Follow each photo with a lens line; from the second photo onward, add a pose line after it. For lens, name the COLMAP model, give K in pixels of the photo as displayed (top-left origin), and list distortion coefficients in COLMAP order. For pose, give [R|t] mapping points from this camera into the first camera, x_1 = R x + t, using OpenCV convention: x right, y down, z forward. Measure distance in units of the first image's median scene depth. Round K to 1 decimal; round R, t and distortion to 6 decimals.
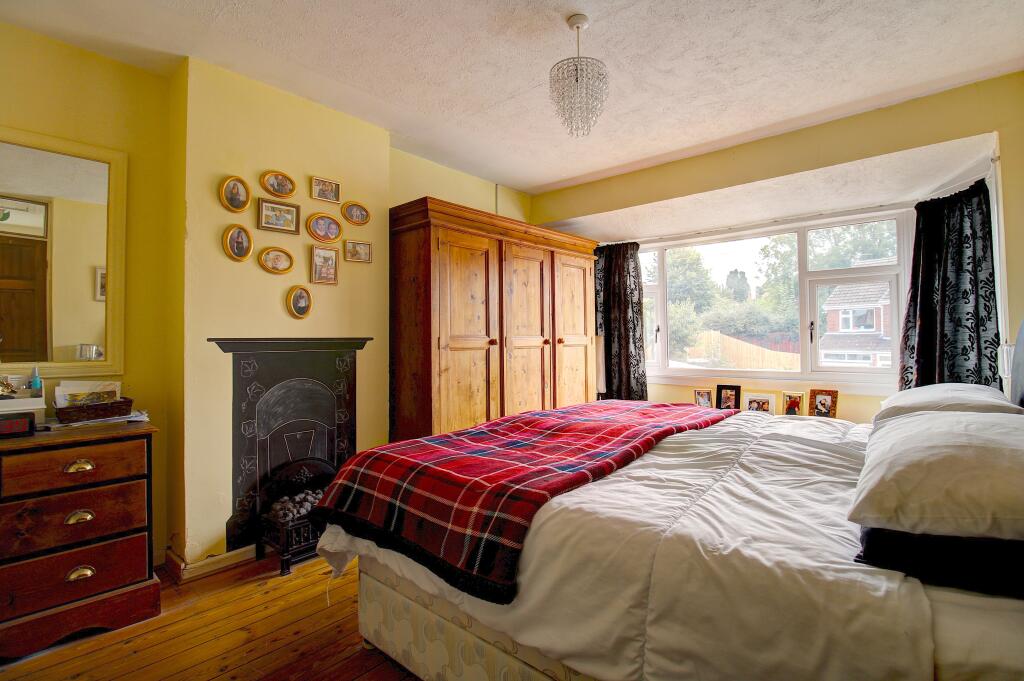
lens RADIAL K [[479.6, 0, 519.6], [0, 479.6, 333.9], [0, 0, 1]] dist [0.002035, -0.016194]
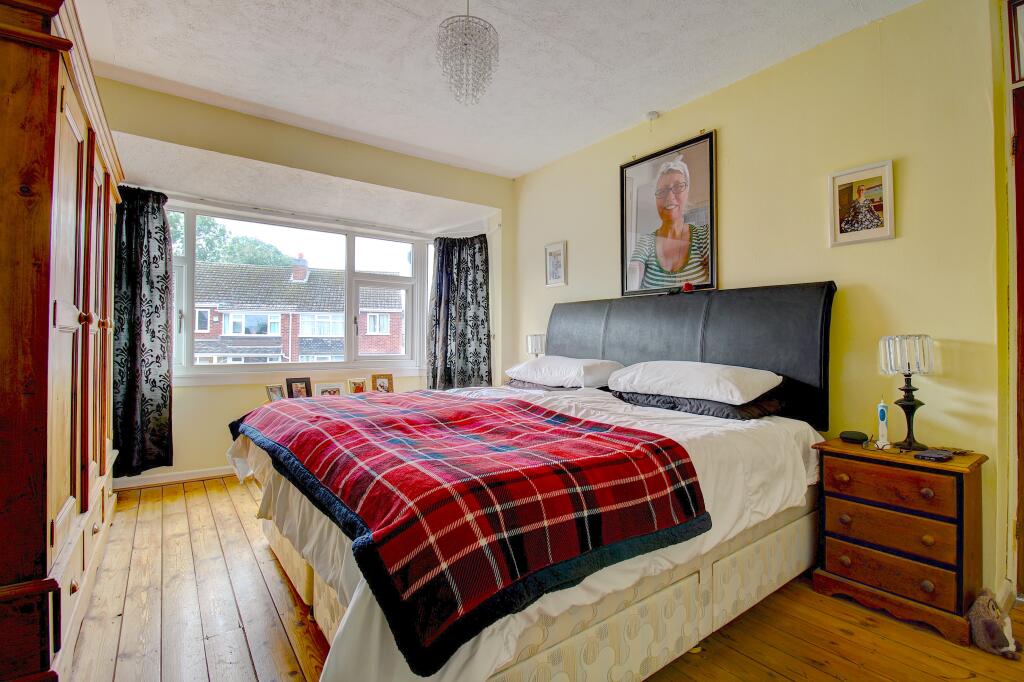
lens RADIAL K [[479.6, 0, 519.6], [0, 479.6, 334.4], [0, 0, 1]] dist [0.002035, -0.016194]
pose [[0.212308, 0.023880, 0.976911, -0.452024], [-0.017613, 0.999632, -0.020607, 0.036366], [-0.977044, -0.012831, 0.212651, 0.411410]]
